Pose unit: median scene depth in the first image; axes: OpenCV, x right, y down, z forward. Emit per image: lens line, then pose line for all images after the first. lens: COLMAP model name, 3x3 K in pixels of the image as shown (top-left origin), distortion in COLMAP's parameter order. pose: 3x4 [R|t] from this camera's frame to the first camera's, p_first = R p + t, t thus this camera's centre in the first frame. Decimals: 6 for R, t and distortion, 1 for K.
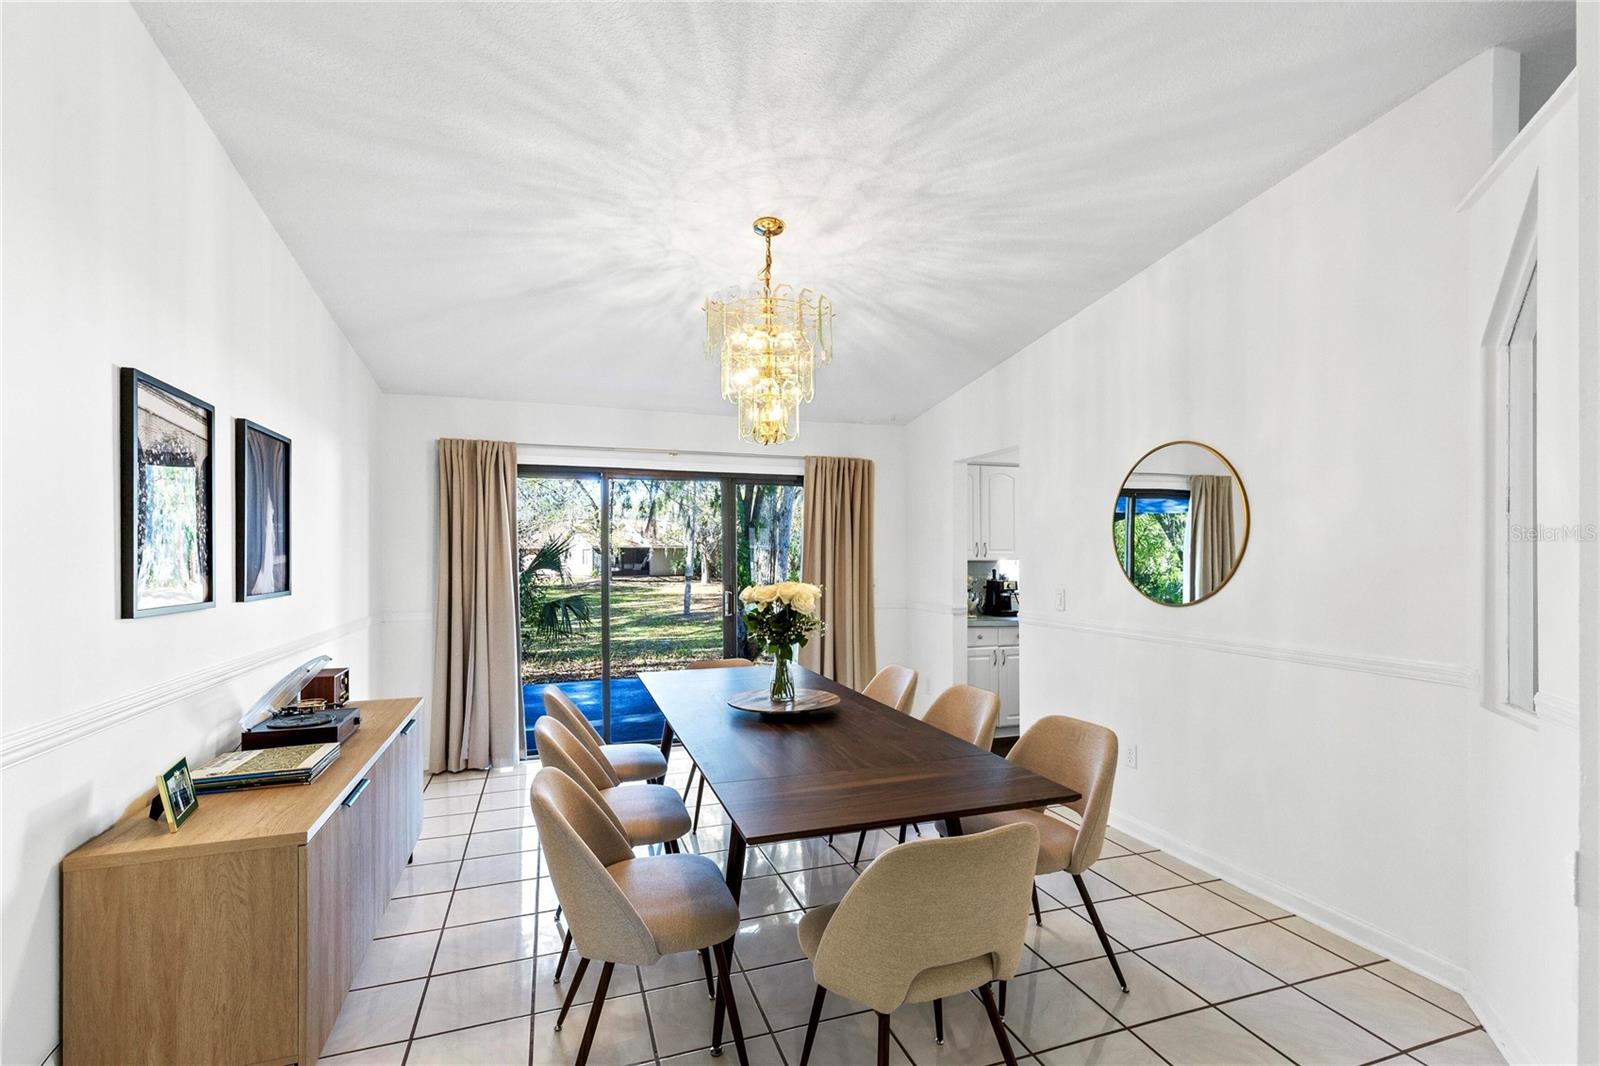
lens RADIAL K [[719.4, 0, 818.0], [0, 719.4, 524.3], [0, 0, 1]] dist [0.003361, 0.000294]
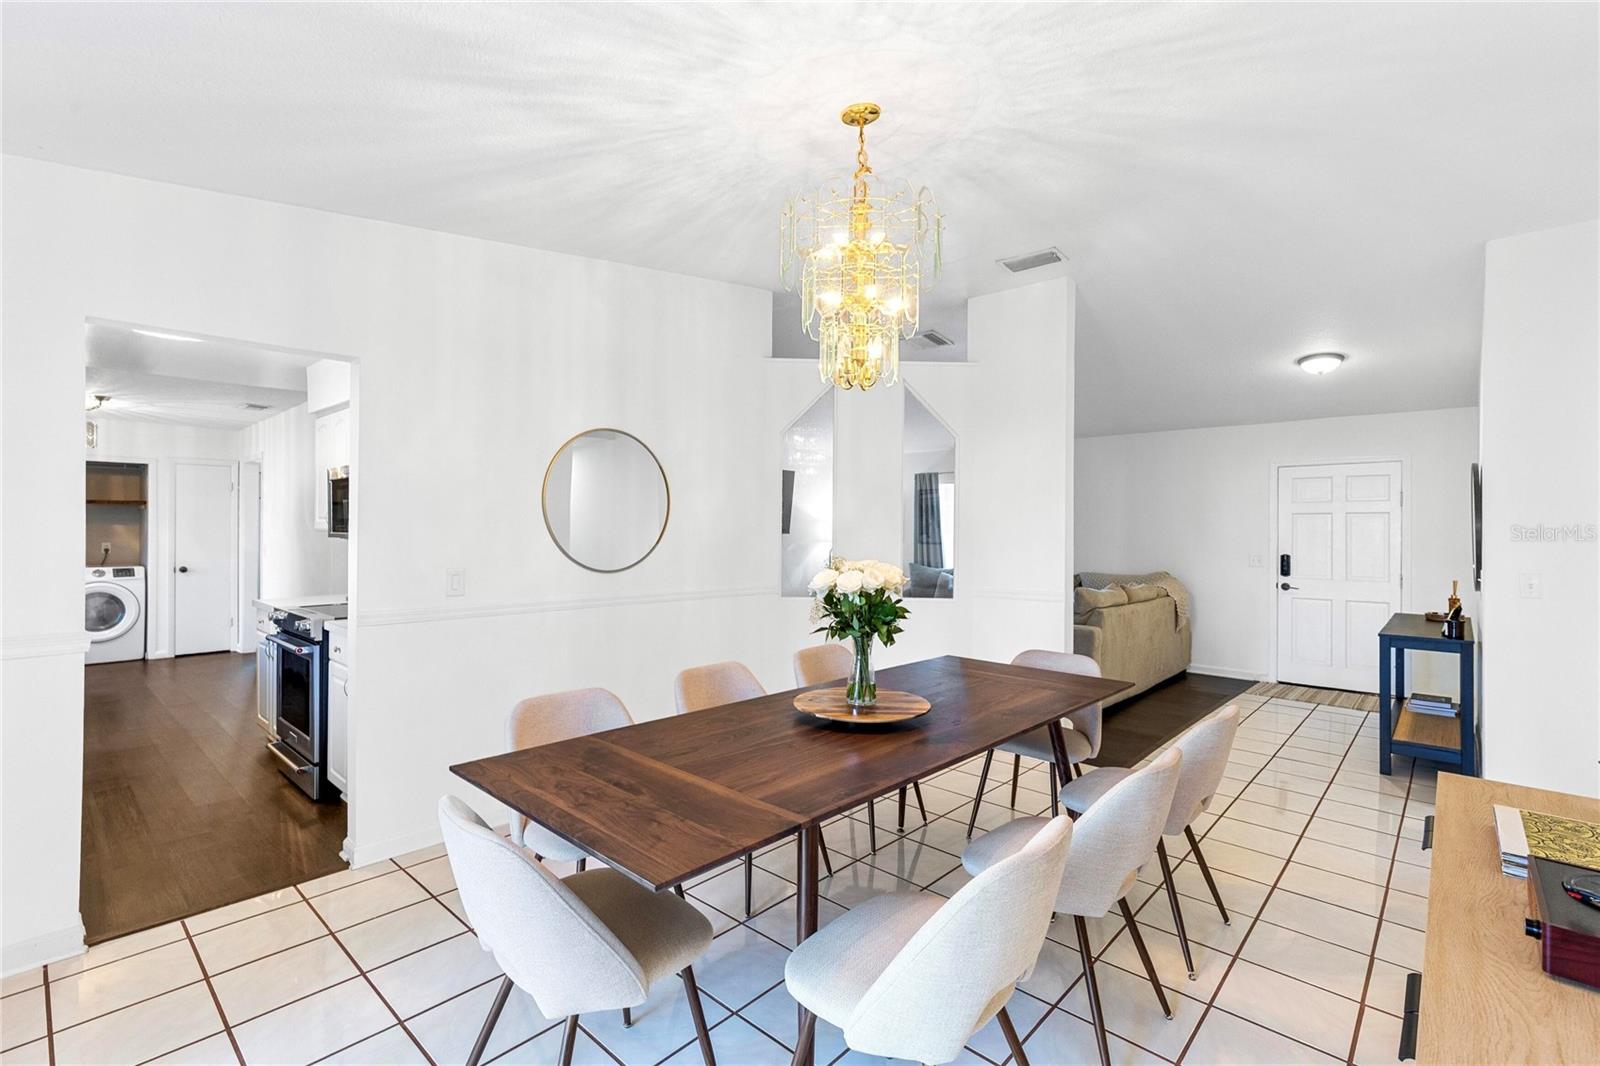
lens RADIAL K [[719.4, 0, 818.0], [0, 719.4, 524.3], [0, 0, 1]] dist [0.003361, 0.000294]
pose [[-0.474574, 0.000051, 0.880215, -0.662693], [-0.043567, 0.998773, -0.023548, 0.048151], [-0.879137, -0.049523, -0.473990, 1.247227]]
